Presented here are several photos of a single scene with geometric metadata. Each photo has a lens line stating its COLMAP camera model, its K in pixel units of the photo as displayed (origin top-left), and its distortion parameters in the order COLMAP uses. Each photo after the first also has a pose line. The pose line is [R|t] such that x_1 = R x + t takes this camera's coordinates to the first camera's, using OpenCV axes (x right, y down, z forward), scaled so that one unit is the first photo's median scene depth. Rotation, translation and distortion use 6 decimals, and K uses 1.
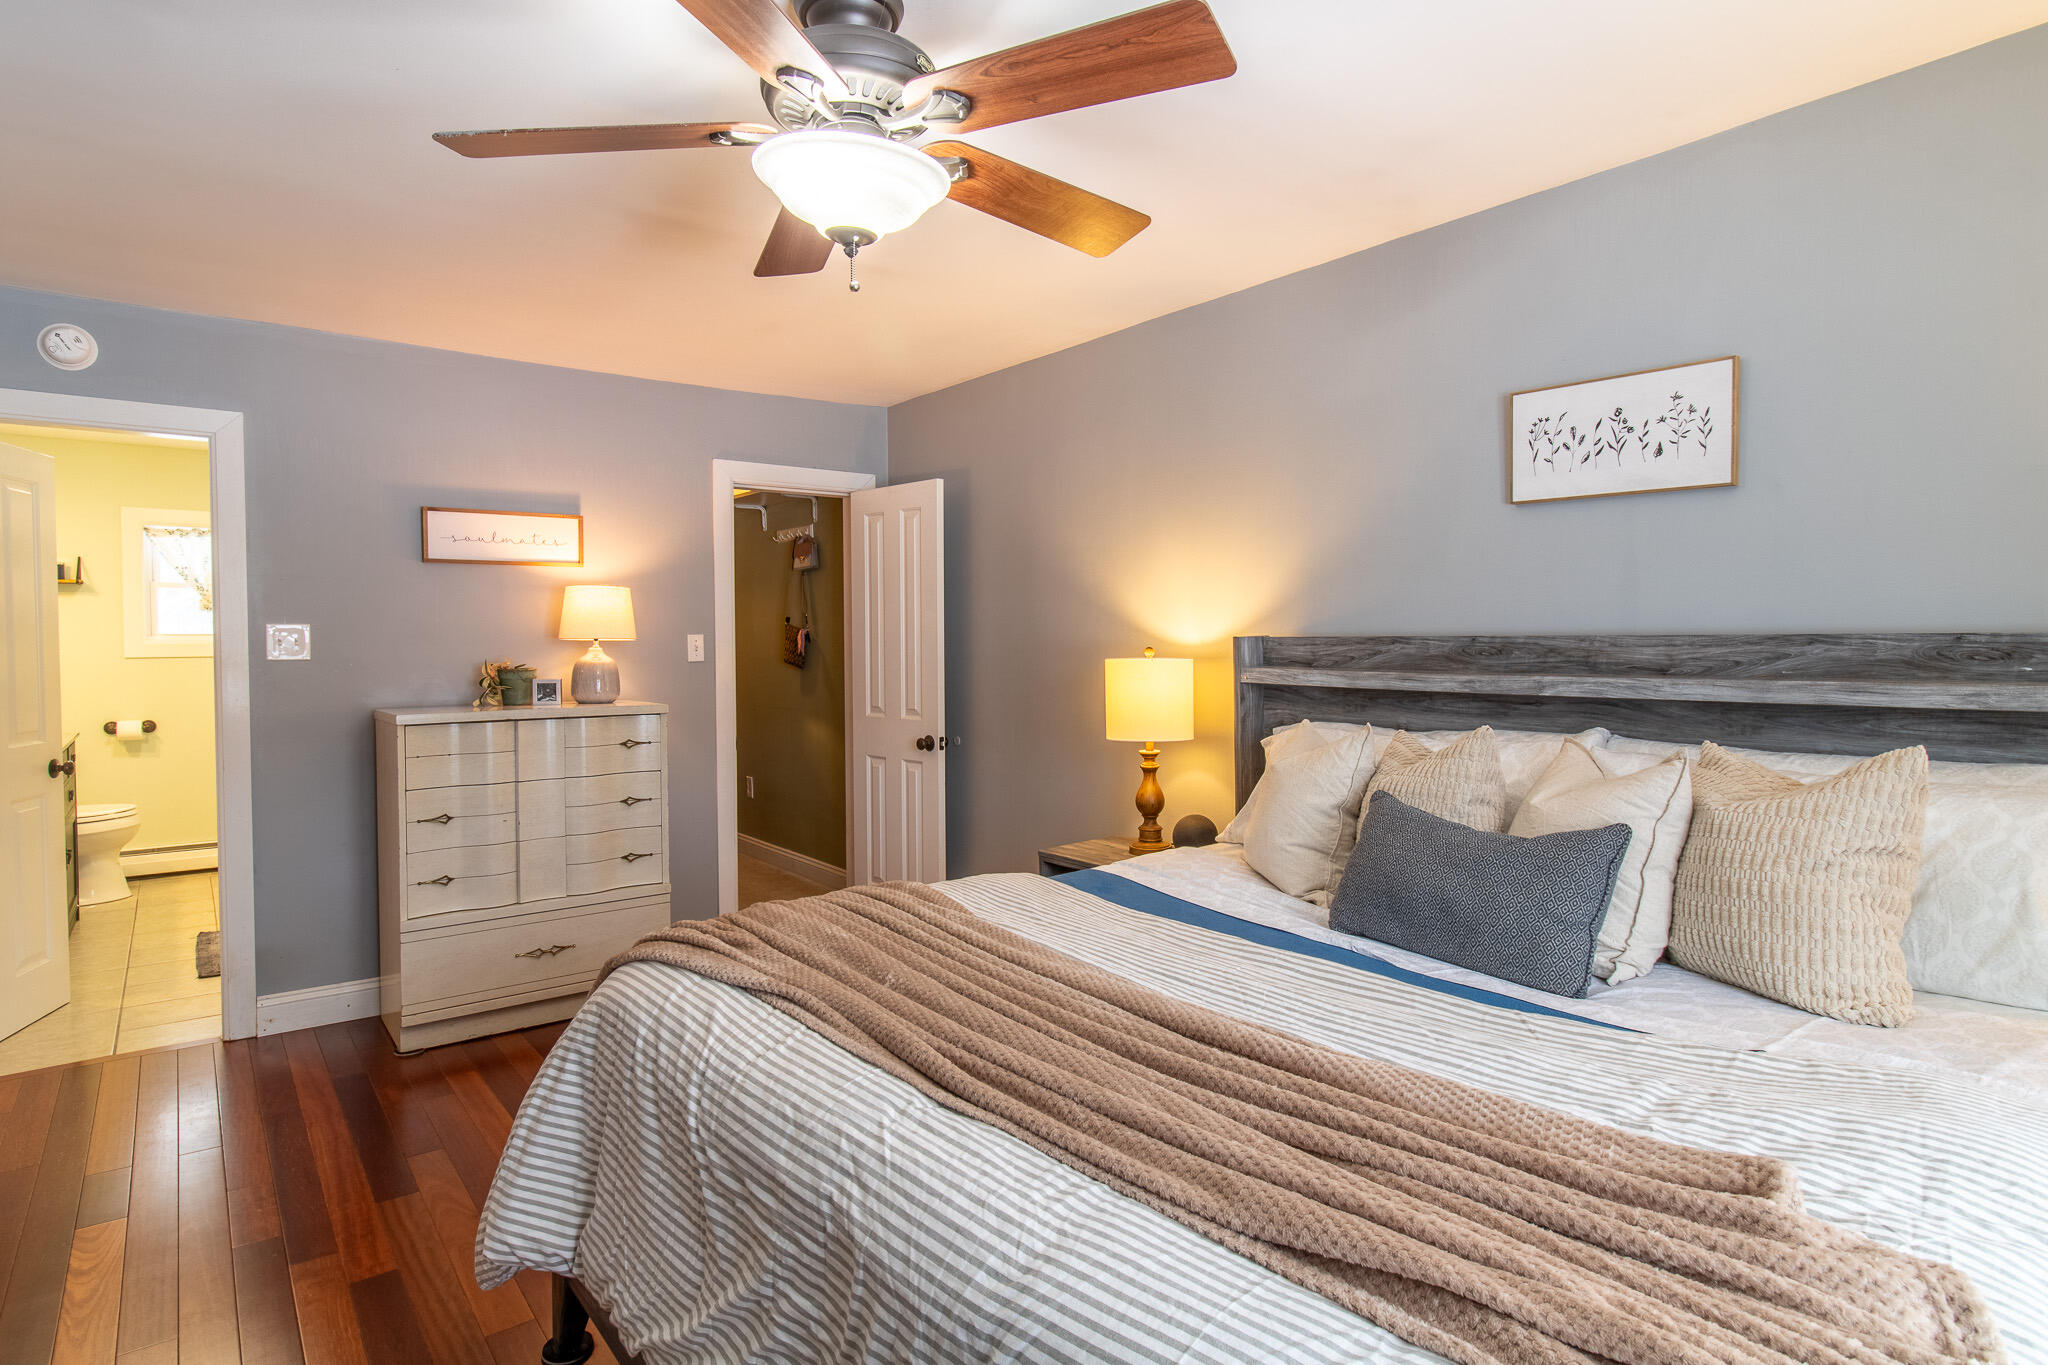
lens RADIAL K [[1115.8, 0, 1022.4], [0, 1115.8, 646.9], [0, 0, 1]] dist [0.006285, 0.001654]
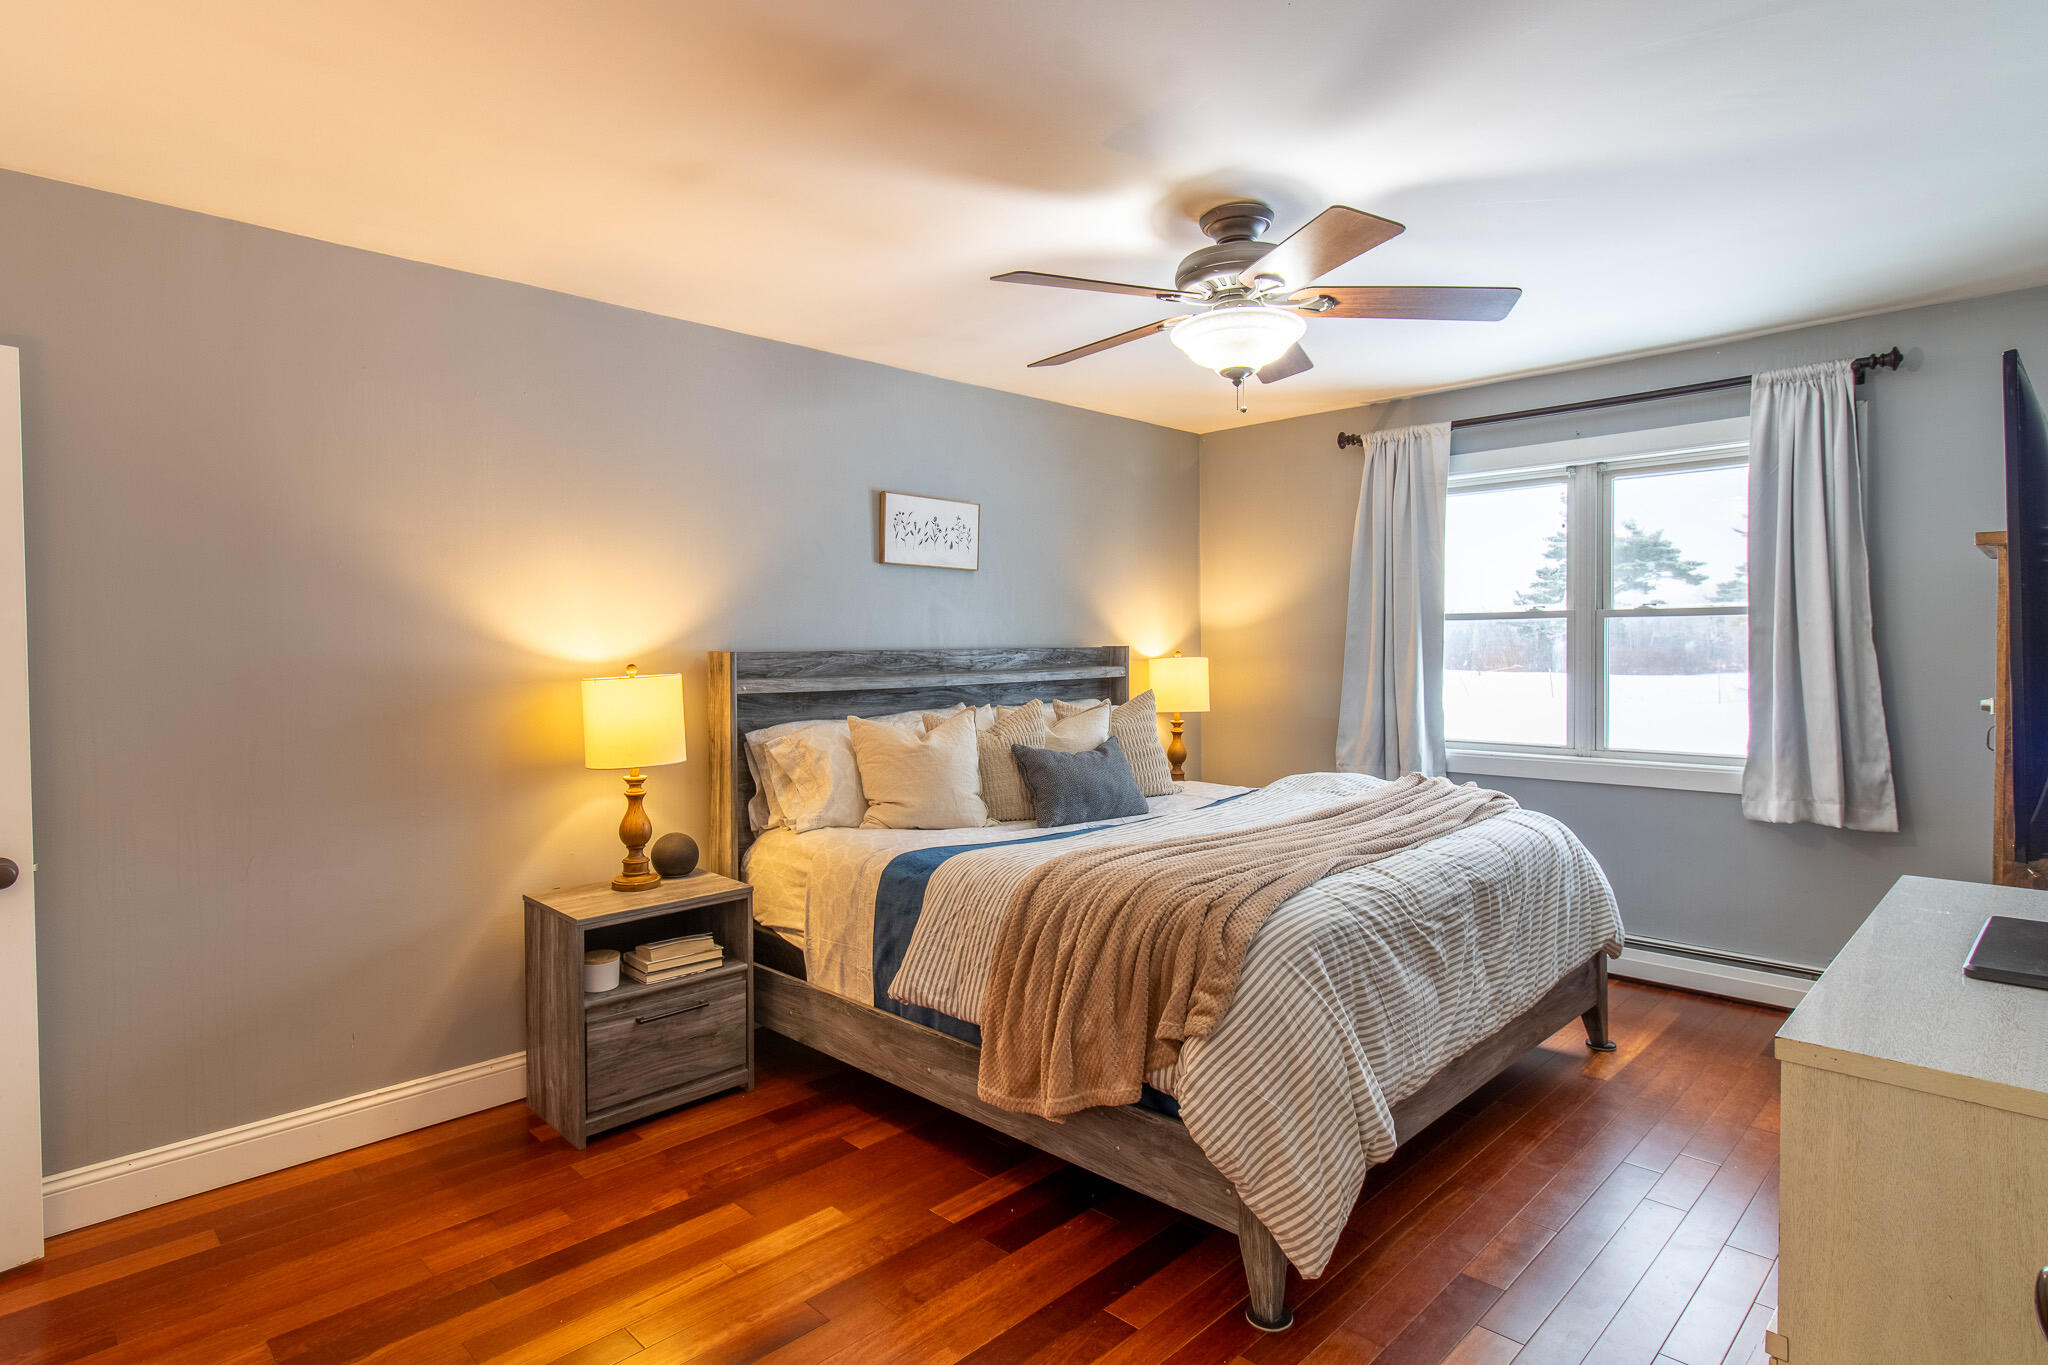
lens RADIAL K [[1115.8, 0, 1022.4], [0, 1115.8, 646.9], [0, 0, 1]] dist [0.006285, 0.001654]
pose [[-0.157960, 0.007123, 0.987420, -0.997752], [0.020504, 0.999782, -0.003932, -0.004395], [-0.987233, 0.019625, -0.158072, 0.971875]]
